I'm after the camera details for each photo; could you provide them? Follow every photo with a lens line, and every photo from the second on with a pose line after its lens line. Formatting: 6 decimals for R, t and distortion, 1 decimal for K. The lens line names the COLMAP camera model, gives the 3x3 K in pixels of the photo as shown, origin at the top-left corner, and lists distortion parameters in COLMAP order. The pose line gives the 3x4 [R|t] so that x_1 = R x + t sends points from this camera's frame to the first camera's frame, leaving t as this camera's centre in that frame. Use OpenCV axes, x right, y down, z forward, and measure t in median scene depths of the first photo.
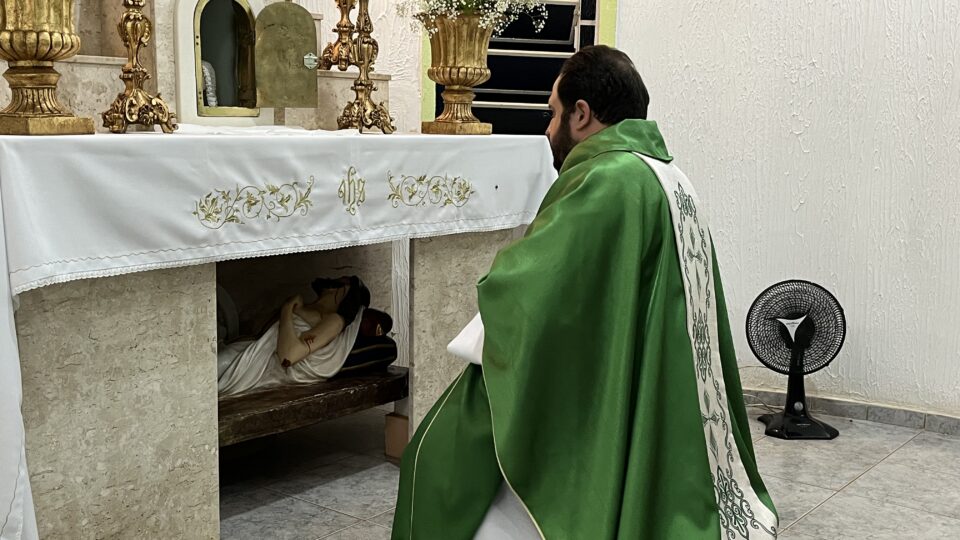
lens RADIAL K [[1078.7, 0, 479.4], [0, 1078.7, 276.0], [0, 0, 1]] dist [0.065613, 0.000000]
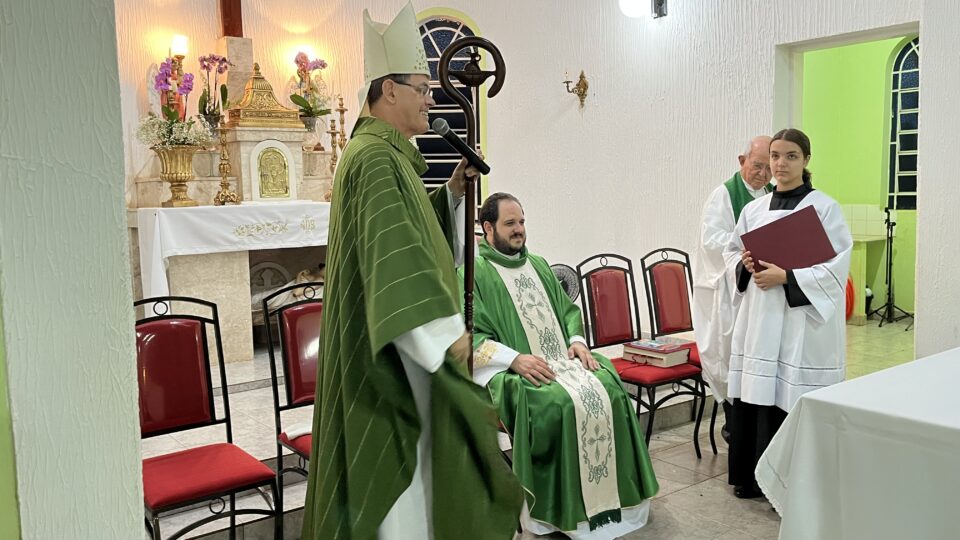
lens RADIAL K [[804.5, 0, 473.5], [0, 804.5, 253.6], [0, 0, 1]] dist [0.039327, -0.003760]
pose [[0.960102, -0.019391, -0.278976, 0.872253], [0.001215, 0.997873, -0.065177, 0.126549], [0.279646, 0.062238, 0.958084, -0.784414]]
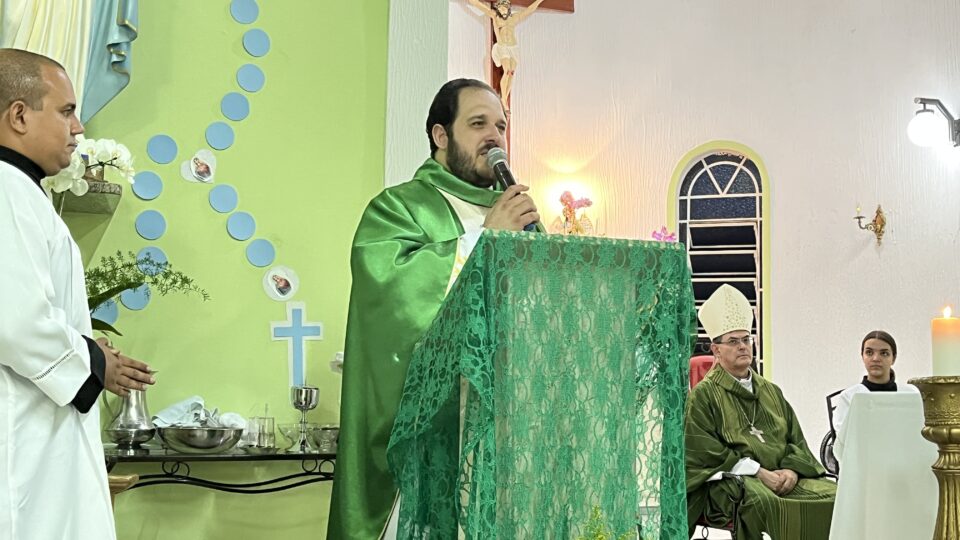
lens RADIAL K [[1207.8, 0, 446.5], [0, 1207.8, 278.3], [0, 0, 1]] dist [0.015716, 0.000000]
pose [[0.824539, -0.064613, -0.562104, 1.354172], [-0.081140, 0.969687, -0.230487, 0.432035], [0.559957, 0.235654, 0.794301, -1.526807]]
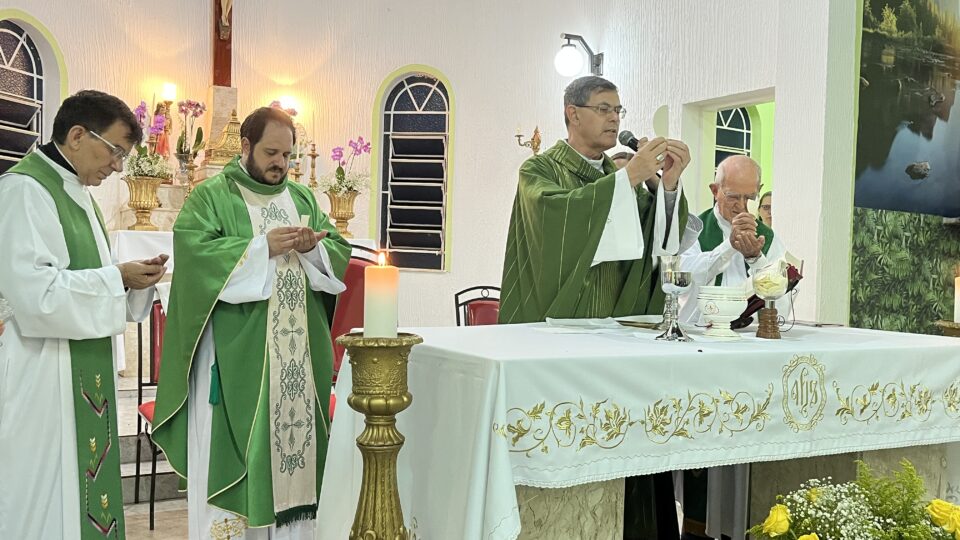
lens RADIAL K [[879.3, 0, 476.6], [0, 879.3, 271.0], [0, 0, 1]] dist [0.046243, 0.000000]
pose [[0.916356, 0.008167, -0.400282, 1.450076], [-0.066944, 0.988842, -0.133077, 0.252394], [0.394729, 0.148743, 0.906678, -0.926087]]
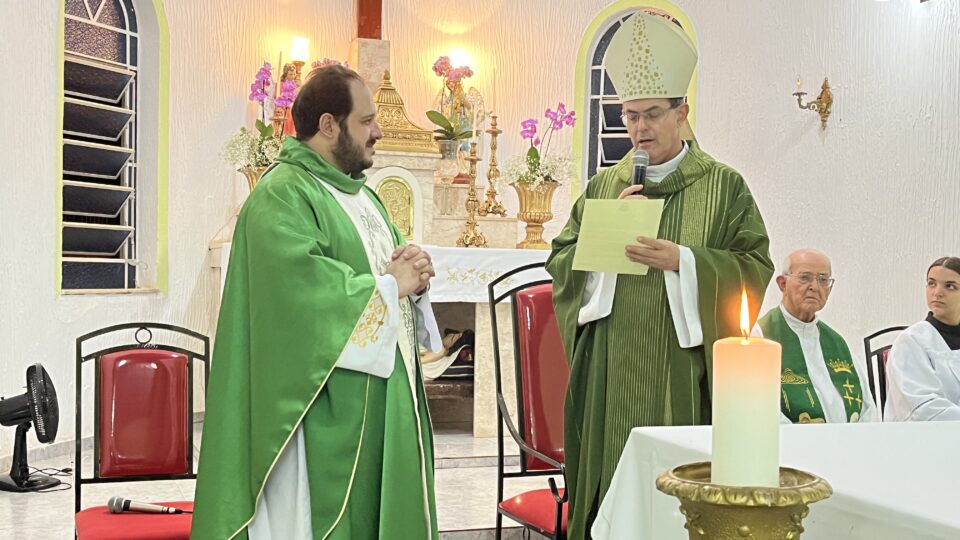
lens RADIAL K [[1166.8, 0, 485.2], [0, 1166.8, 278.0], [0, 0, 1]] dist [0.109164, 0.000000]
pose [[0.837672, 0.004915, -0.546152, 1.269674], [-0.086180, 0.988622, -0.123284, 0.201529], [0.539332, 0.150339, 0.828564, -0.783934]]
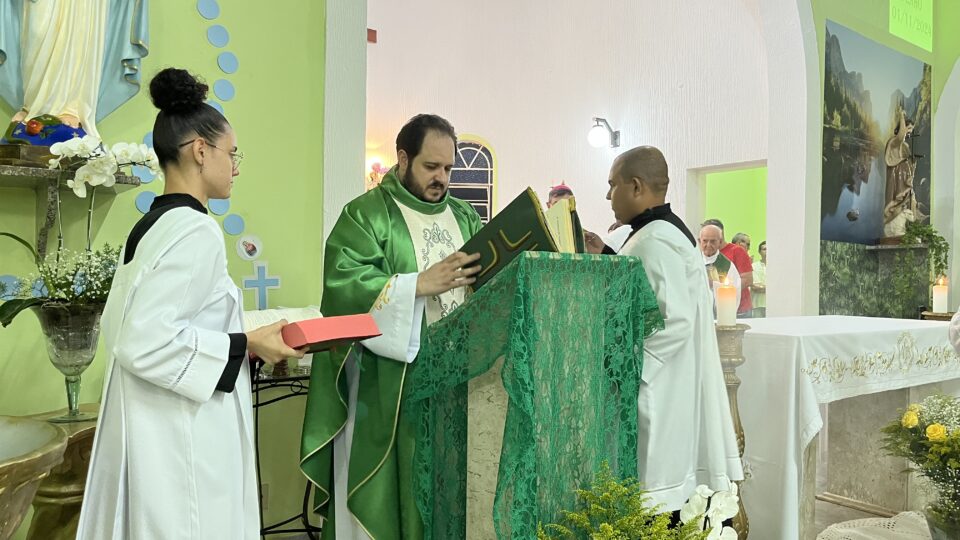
lens RADIAL K [[722.7, 0, 457.1], [0, 722.7, 280.5], [0, 0, 1]] dist [0.016971, -0.008098]
pose [[0.953460, -0.008060, -0.301411, 1.026171], [-0.035711, 0.989588, -0.139428, 0.316115], [0.299396, 0.143703, 0.943245, -1.477877]]
